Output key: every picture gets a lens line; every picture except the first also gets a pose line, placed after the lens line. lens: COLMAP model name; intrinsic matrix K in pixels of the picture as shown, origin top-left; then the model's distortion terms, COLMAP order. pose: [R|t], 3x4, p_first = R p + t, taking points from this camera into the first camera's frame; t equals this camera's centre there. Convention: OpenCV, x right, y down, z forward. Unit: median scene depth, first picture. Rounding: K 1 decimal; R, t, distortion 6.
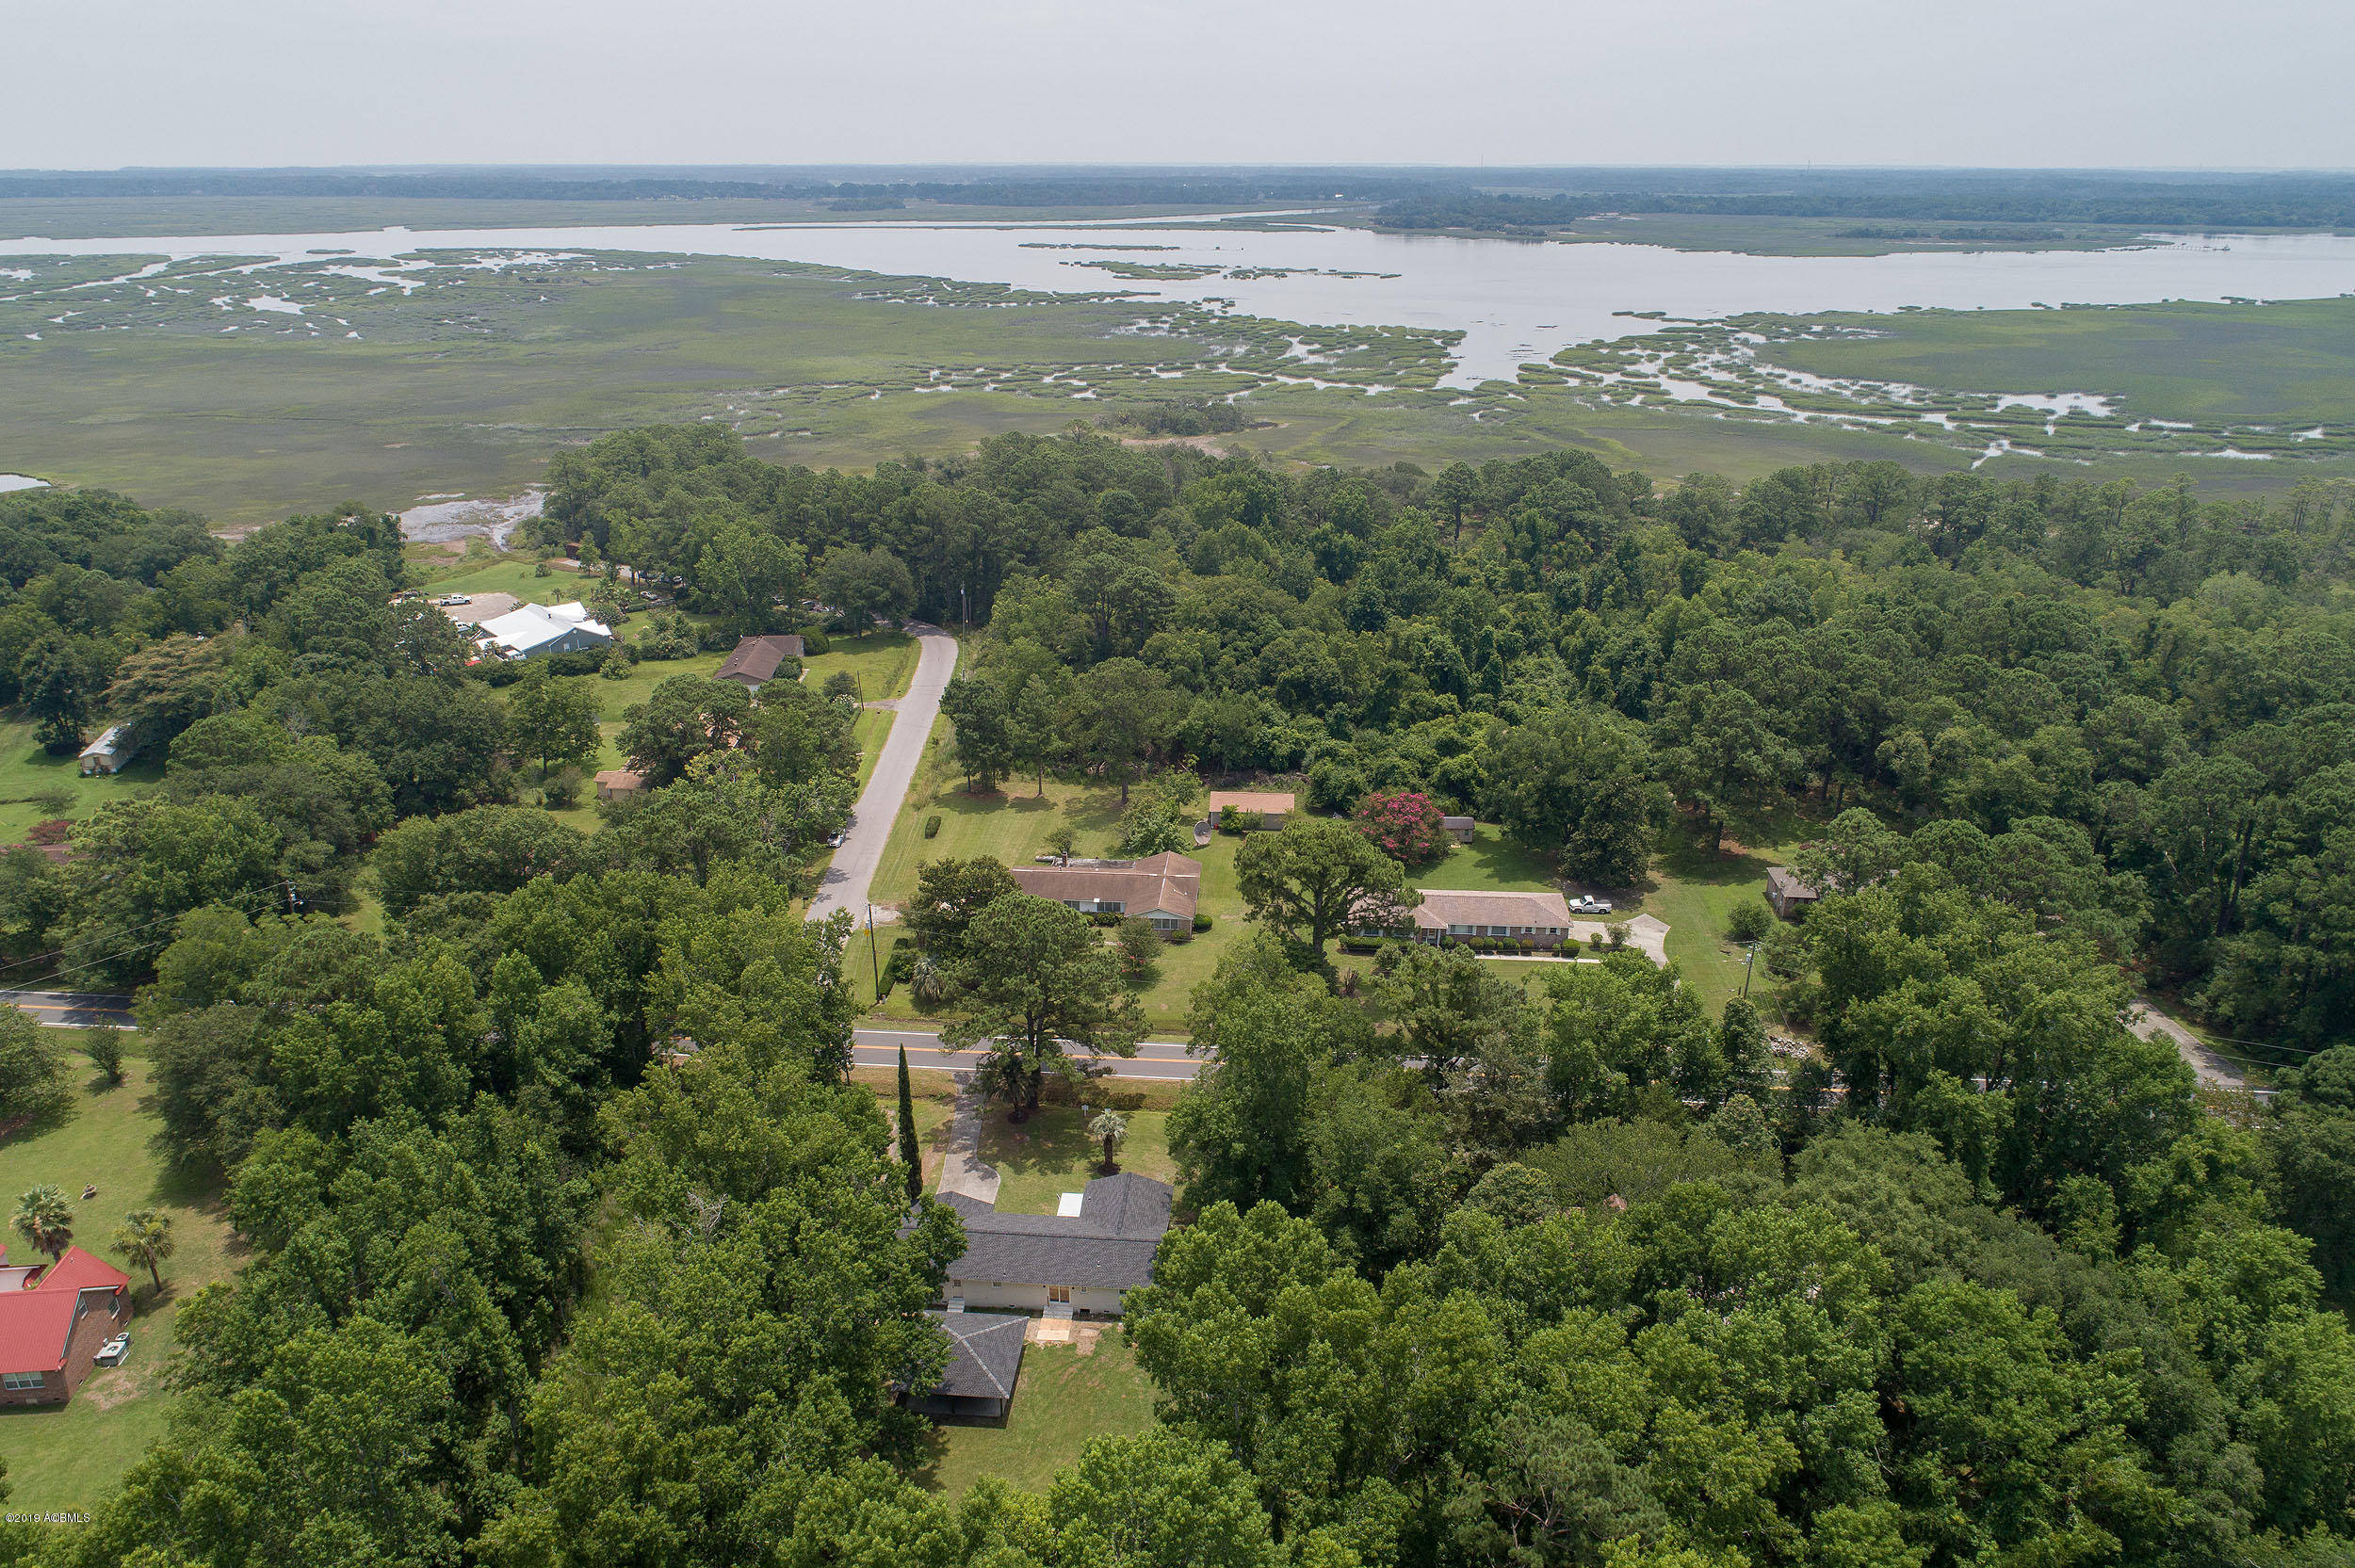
lens RADIAL K [[1567.5, 0, 1177.5], [0, 1567.5, 784.0], [0, 0, 1]] dist [-0.007837, 0.006998]
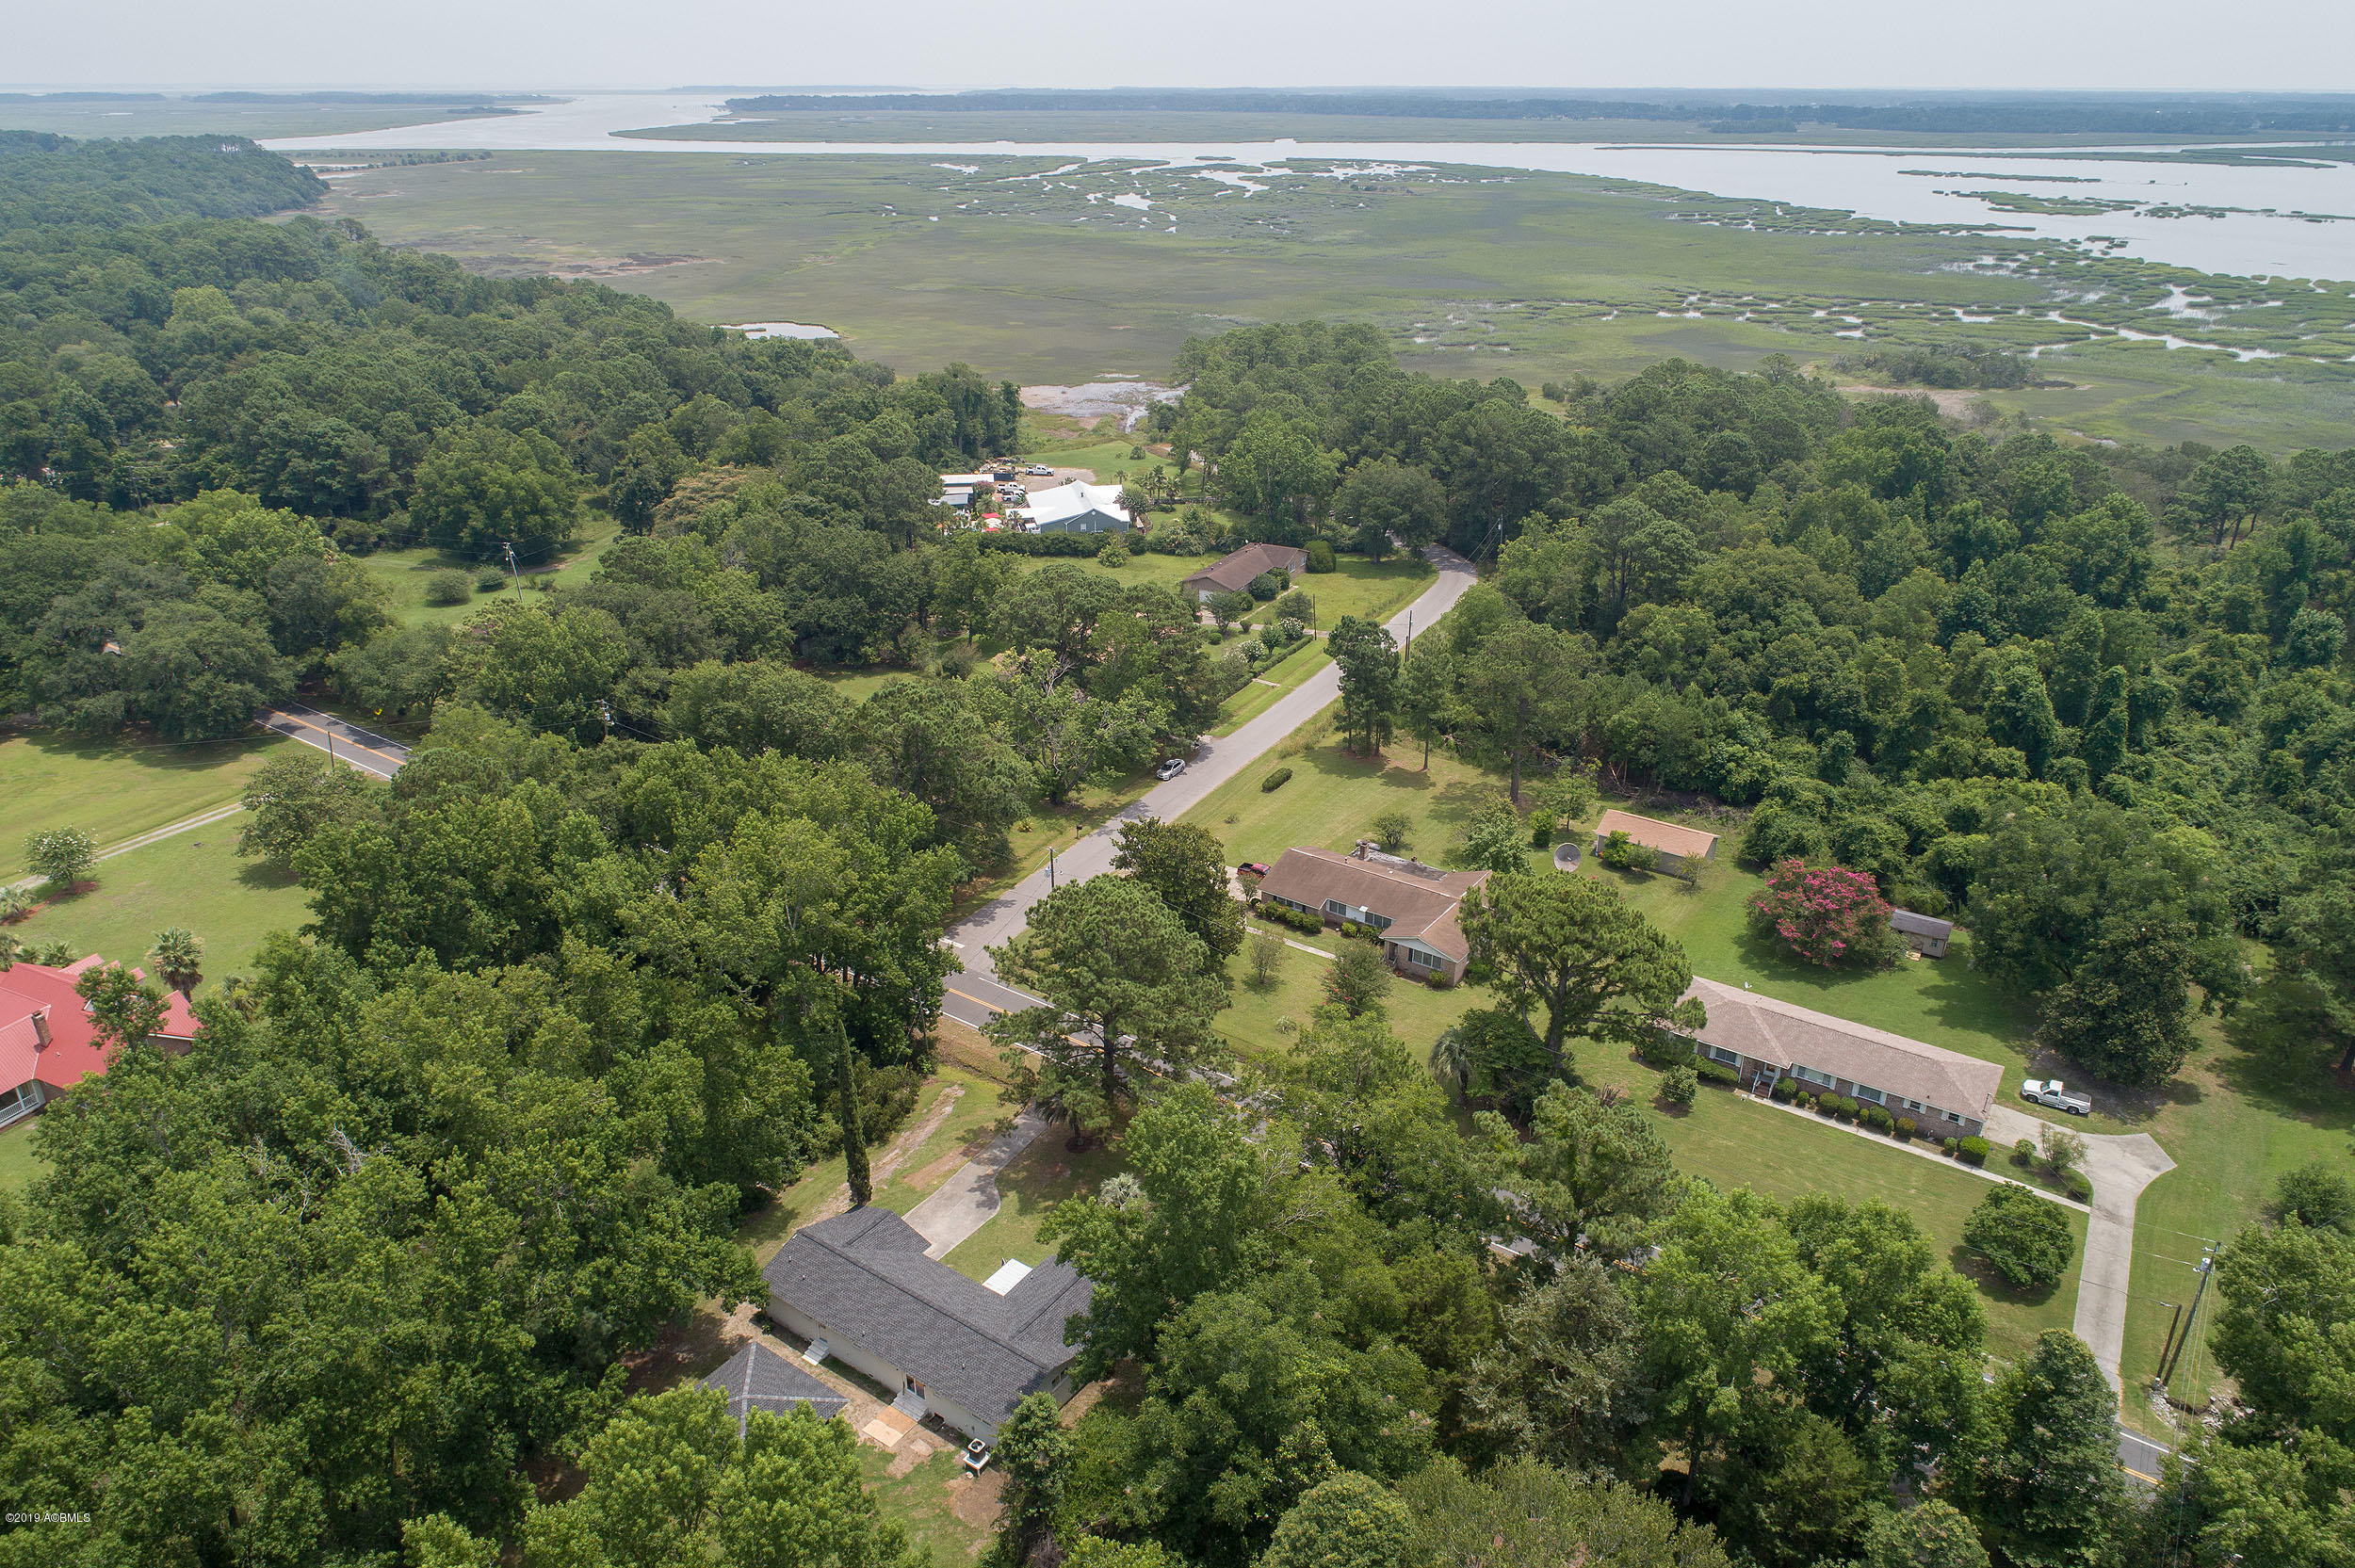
lens RADIAL K [[1567.5, 0, 1177.5], [0, 1567.5, 784.0], [0, 0, 1]] dist [-0.007837, 0.006998]
pose [[0.864980, 0.207120, -0.457068, 0.139269], [-0.187963, 0.978263, 0.087589, -0.026109], [0.465274, 0.010149, 0.885108, 0.150926]]
